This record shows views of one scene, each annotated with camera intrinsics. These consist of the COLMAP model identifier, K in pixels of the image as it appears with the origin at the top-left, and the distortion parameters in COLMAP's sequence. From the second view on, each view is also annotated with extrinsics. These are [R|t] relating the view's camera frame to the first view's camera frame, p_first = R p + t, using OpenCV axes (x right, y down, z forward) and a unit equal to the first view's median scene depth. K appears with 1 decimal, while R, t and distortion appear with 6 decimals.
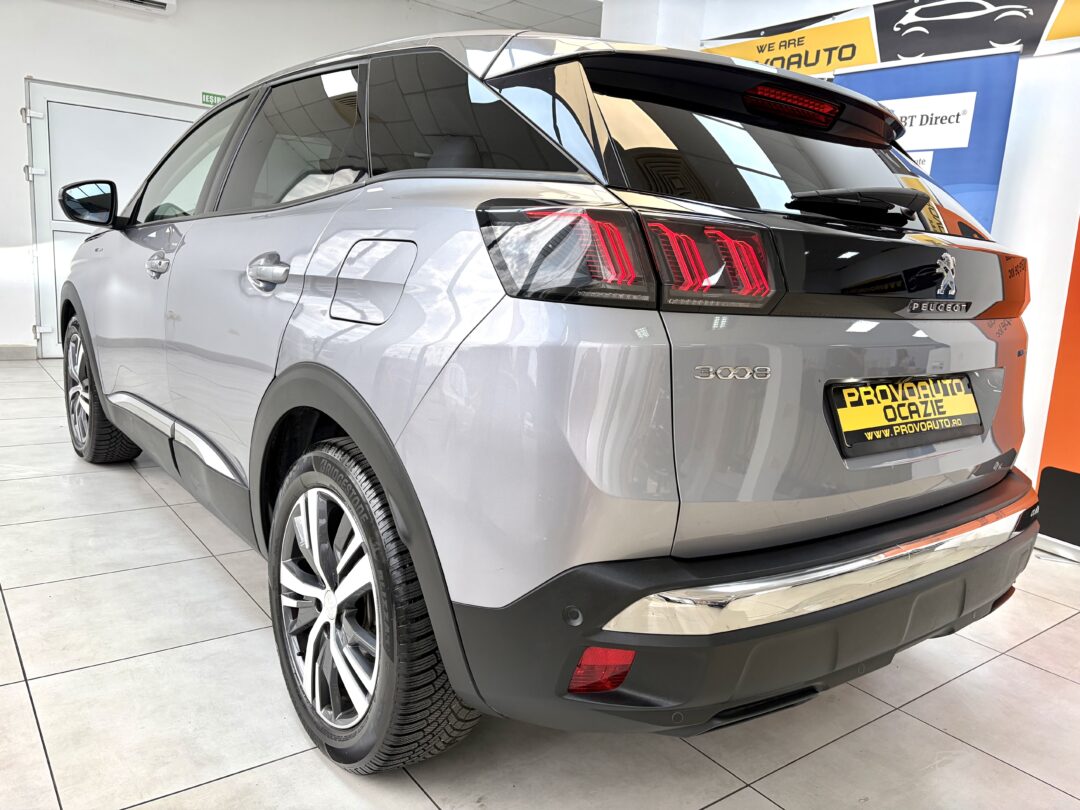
lens RADIAL K [[832.5, 0, 540.0], [0, 832.5, 405.0], [0, 0, 1]] dist [-0.001942, -0.001585]
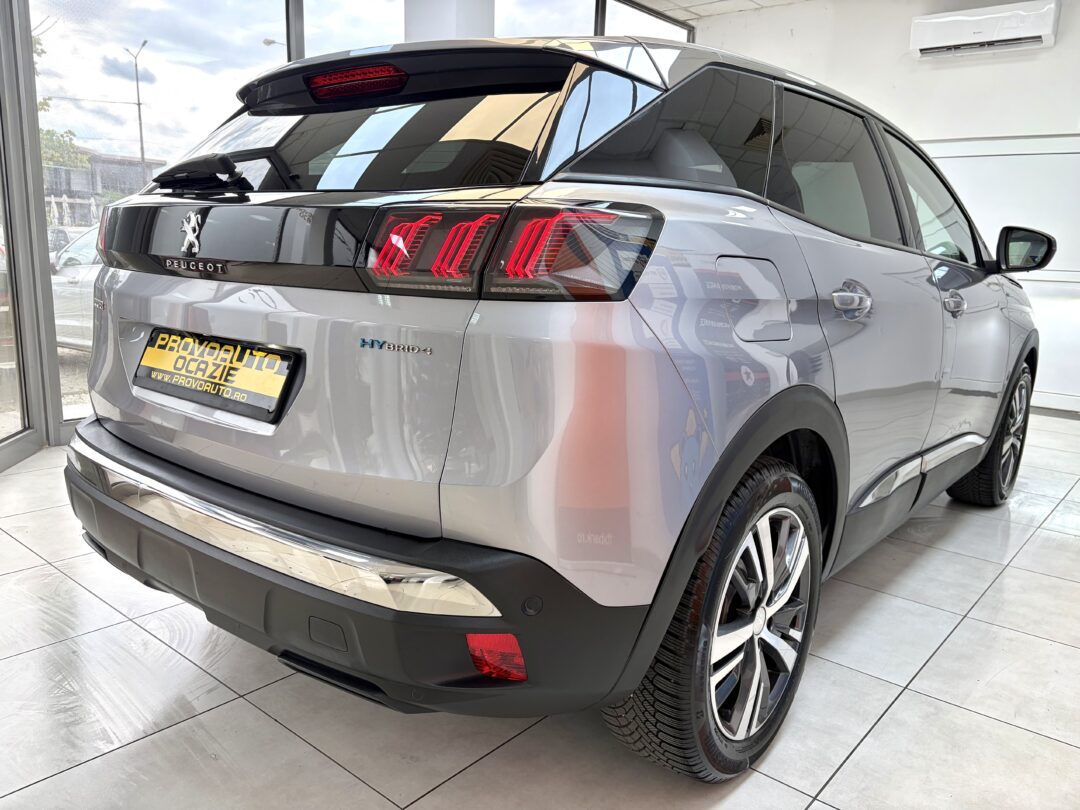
lens RADIAL K [[832.5, 0, 540.0], [0, 832.5, 405.0], [0, 0, 1]] dist [-0.001942, -0.001585]
pose [[0.231627, 0.125314, -0.964700, 1.546683], [-0.202068, 0.976237, 0.078295, -0.113908], [0.951587, 0.176799, 0.251445, 1.156922]]
